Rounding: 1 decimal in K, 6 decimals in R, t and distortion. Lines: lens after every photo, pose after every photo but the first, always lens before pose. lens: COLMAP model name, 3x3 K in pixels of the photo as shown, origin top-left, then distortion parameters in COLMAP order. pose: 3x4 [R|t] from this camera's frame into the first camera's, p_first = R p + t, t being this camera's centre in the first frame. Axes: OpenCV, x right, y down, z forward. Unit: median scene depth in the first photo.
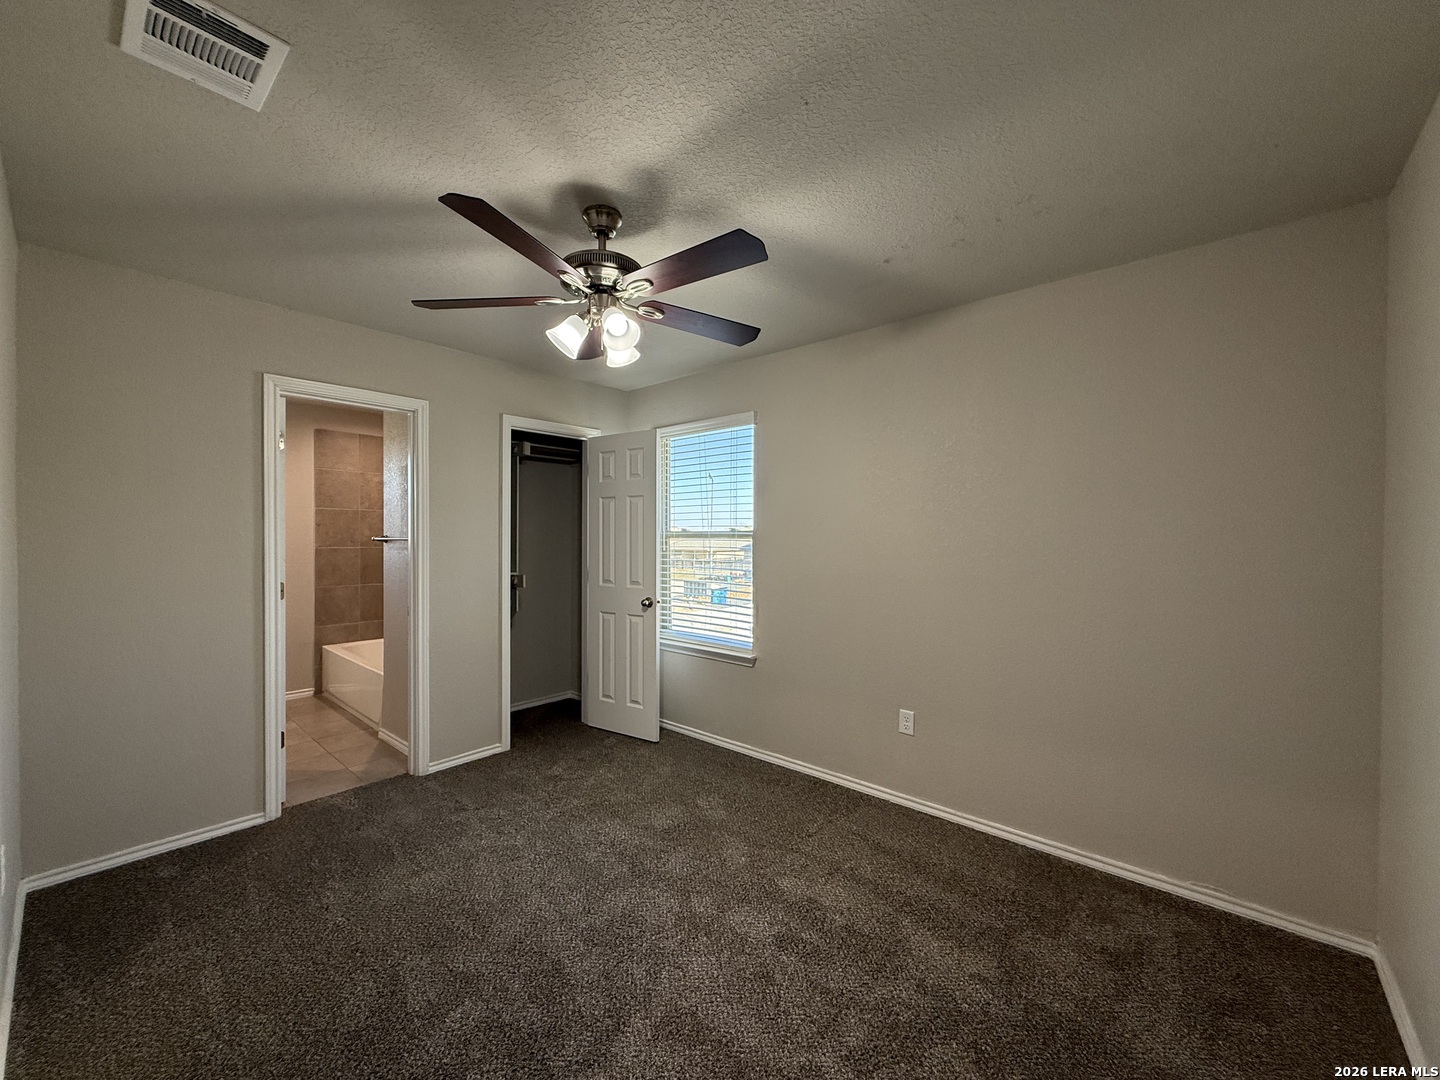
lens RADIAL K [[573.4, 0, 714.0], [0, 573.4, 540.8], [0, 0, 1]] dist [0.000341, 0.000183]
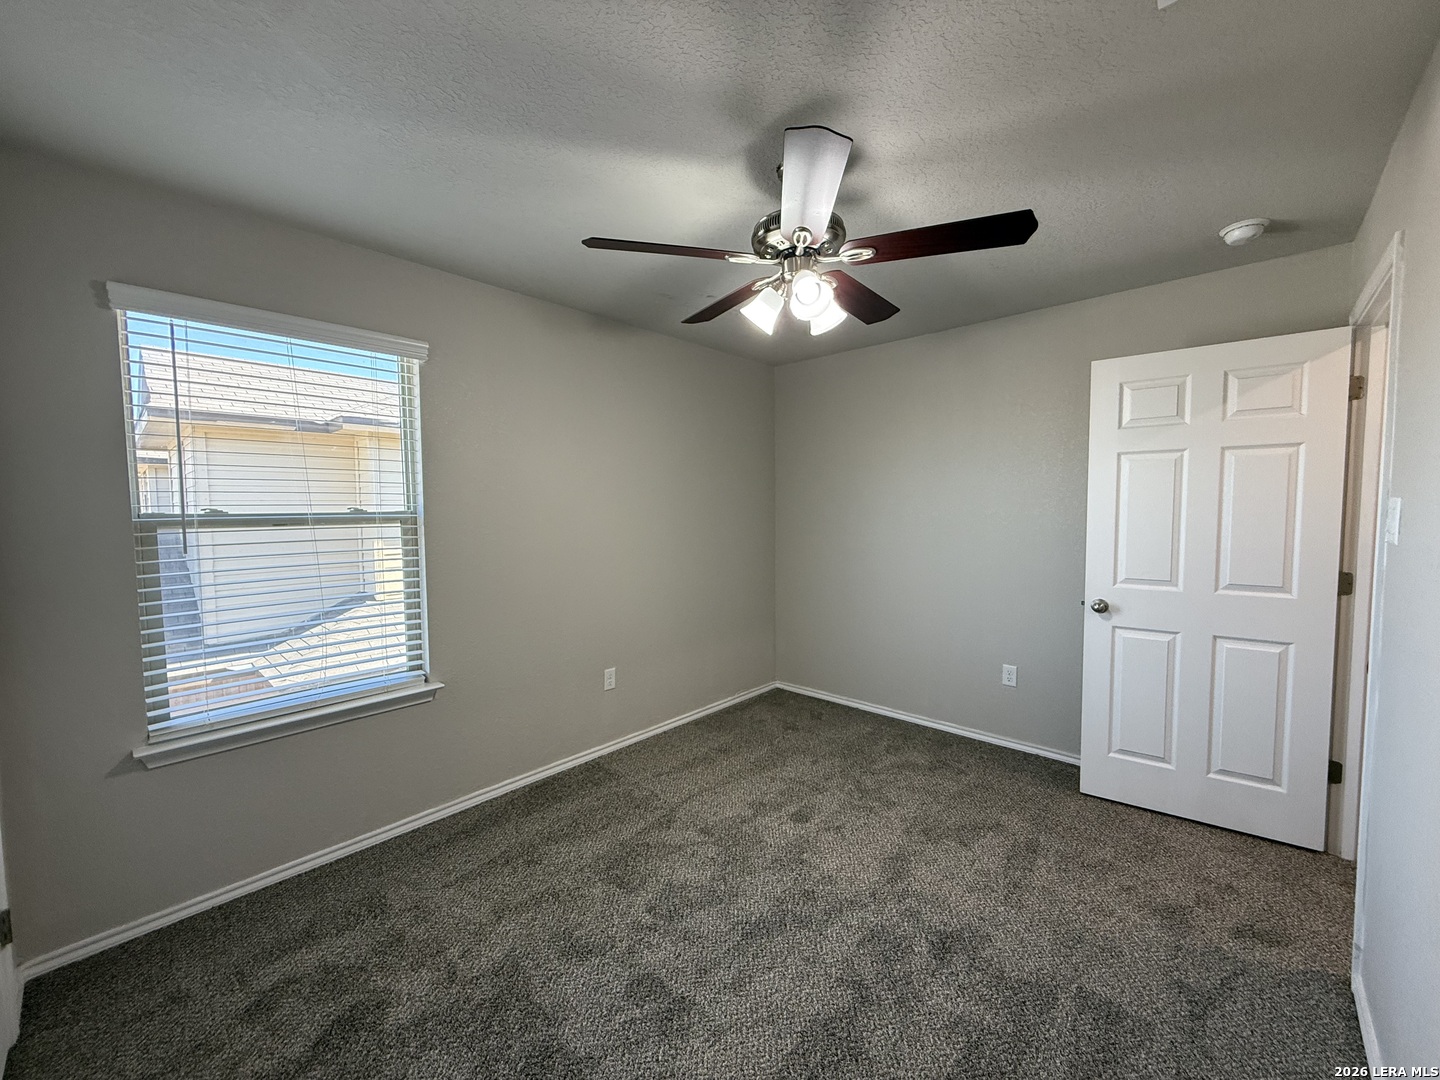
lens RADIAL K [[573.4, 0, 715.8], [0, 573.4, 538.8], [0, 0, 1]] dist [0.000341, 0.000183]
pose [[0.022399, -0.059011, 0.998006, -0.954738], [0.014930, 0.998165, 0.058685, -0.030816], [-0.999638, 0.013585, 0.023239, 0.931867]]
